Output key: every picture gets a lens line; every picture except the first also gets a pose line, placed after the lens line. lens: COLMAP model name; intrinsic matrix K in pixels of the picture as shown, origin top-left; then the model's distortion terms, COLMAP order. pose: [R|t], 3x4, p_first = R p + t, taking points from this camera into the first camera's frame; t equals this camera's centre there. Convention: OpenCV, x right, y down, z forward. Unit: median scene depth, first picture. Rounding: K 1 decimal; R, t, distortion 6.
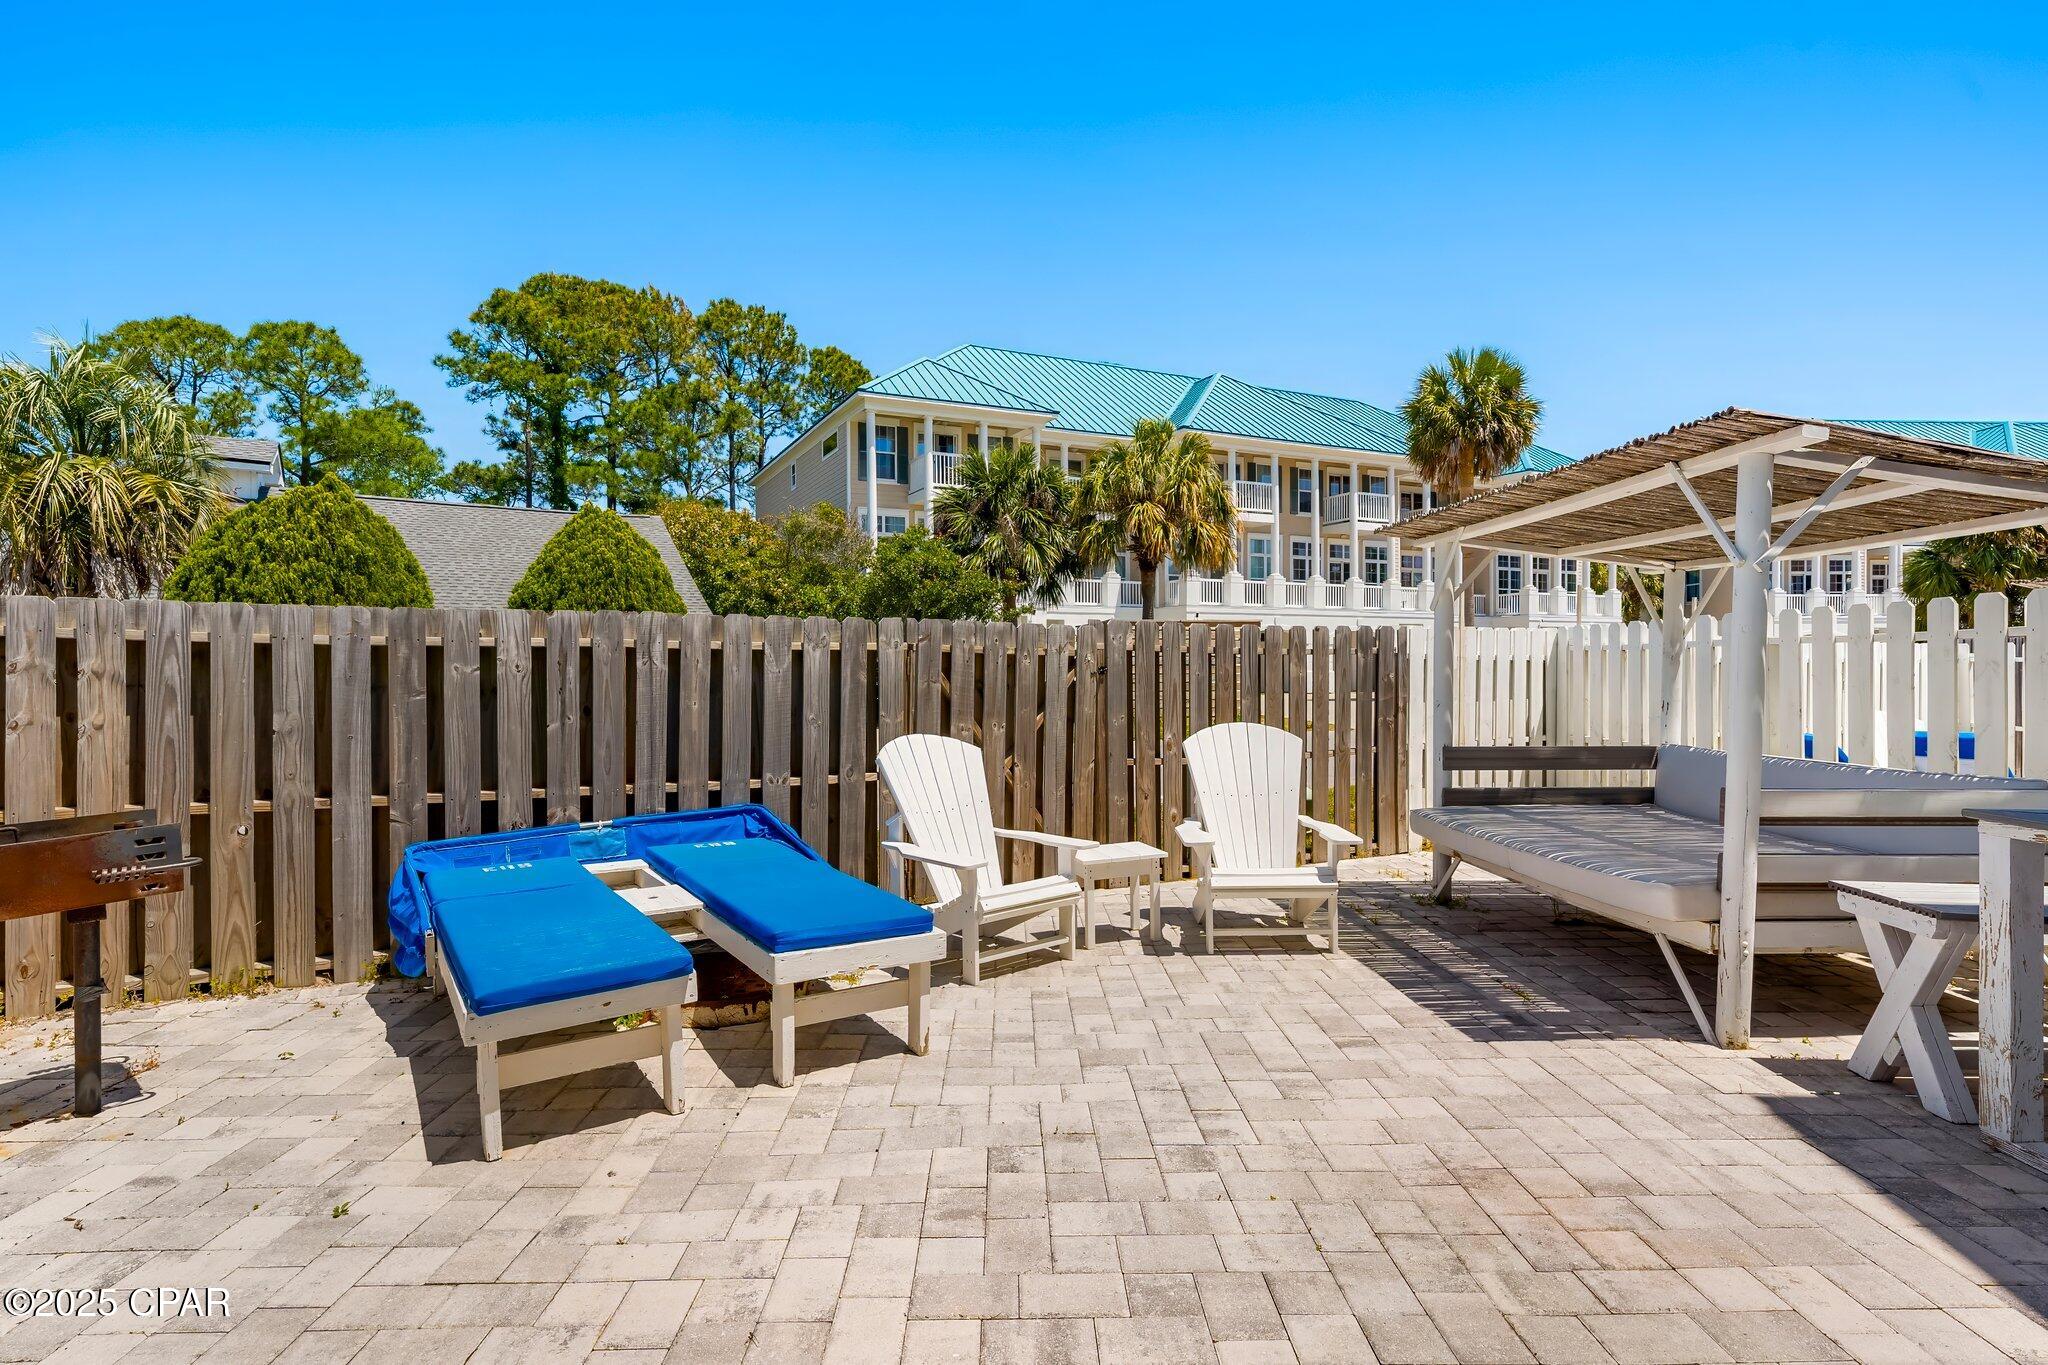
lens RADIAL K [[1020.2, 0, 1025.5], [0, 1020.2, 681.1], [0, 0, 1]] dist [0.006125, 0.000971]
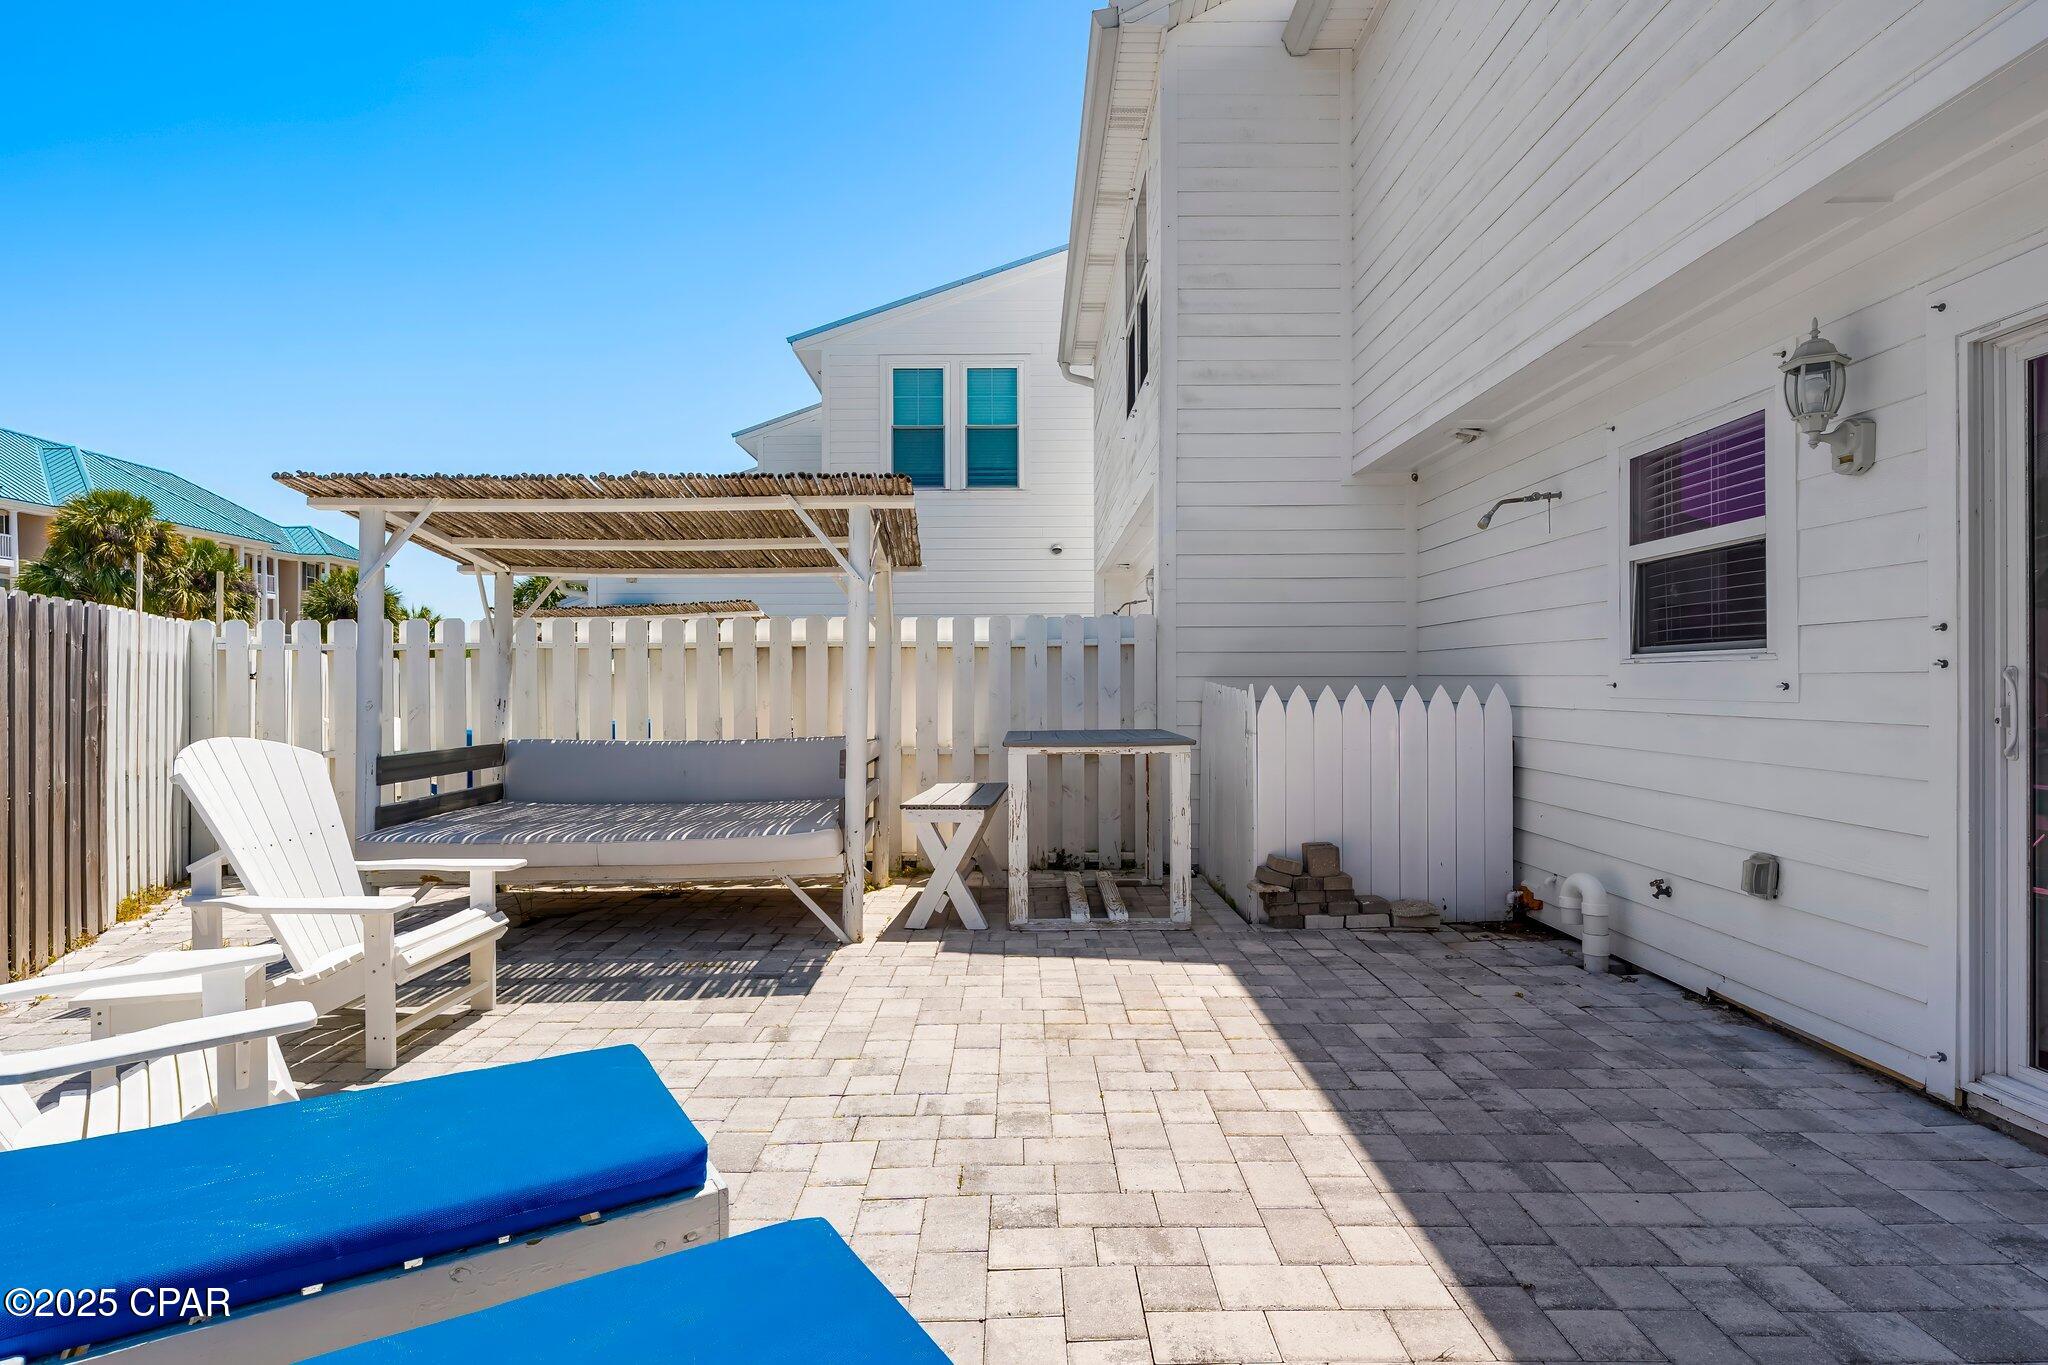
lens RADIAL K [[1020.2, 0, 1025.8], [0, 1020.2, 682.4], [0, 0, 1]] dist [0.006125, 0.000971]
pose [[0.012917, 0.010132, 0.999865, -0.641251], [0.012340, 0.999871, -0.010291, 0.032626], [-0.999840, 0.012472, 0.012790, 0.741042]]
